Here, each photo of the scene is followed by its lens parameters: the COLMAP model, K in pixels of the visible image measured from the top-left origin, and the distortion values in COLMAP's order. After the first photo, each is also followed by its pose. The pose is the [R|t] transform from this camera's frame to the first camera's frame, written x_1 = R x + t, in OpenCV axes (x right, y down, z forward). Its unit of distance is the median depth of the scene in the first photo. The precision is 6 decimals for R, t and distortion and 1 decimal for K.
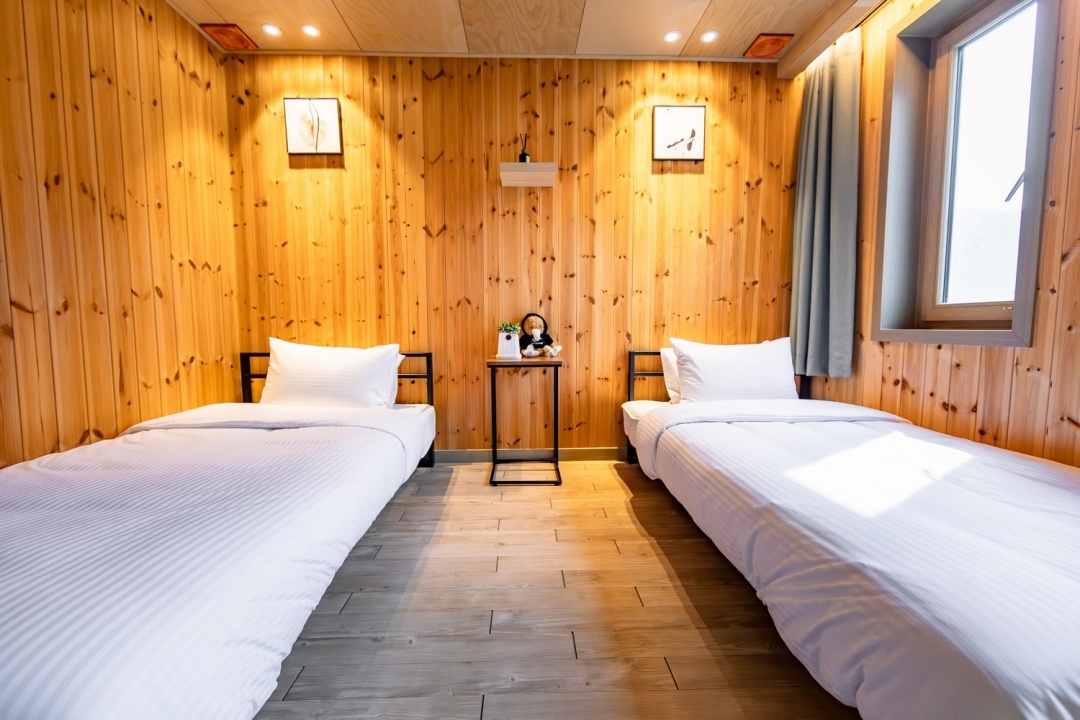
lens RADIAL K [[437.9, 0, 536.1], [0, 437.9, 355.5], [0, 0, 1]] dist [-0.001426, -0.000107]
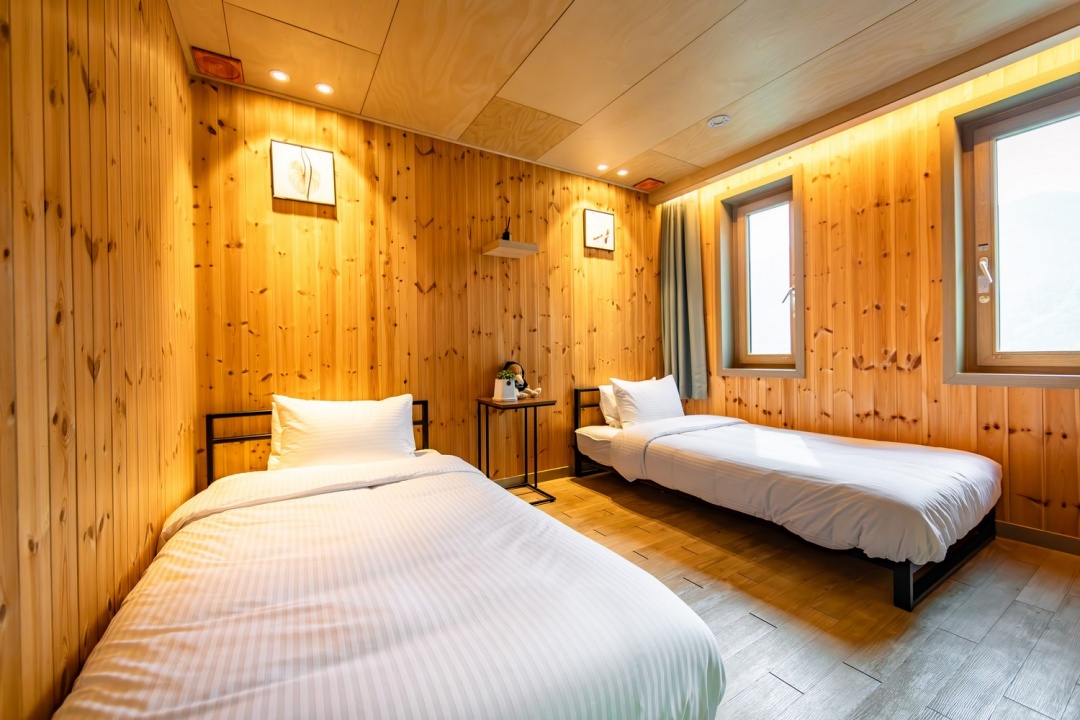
lens RADIAL K [[429.4, 0, 543.8], [0, 429.4, 353.0], [0, 0, 1]] dist [-0.000627, -0.000042]
pose [[0.862293, -0.008659, 0.506336, -0.527655], [0.048395, 0.996687, -0.065372, -0.038777], [-0.504092, 0.080873, 0.859855, -0.054842]]
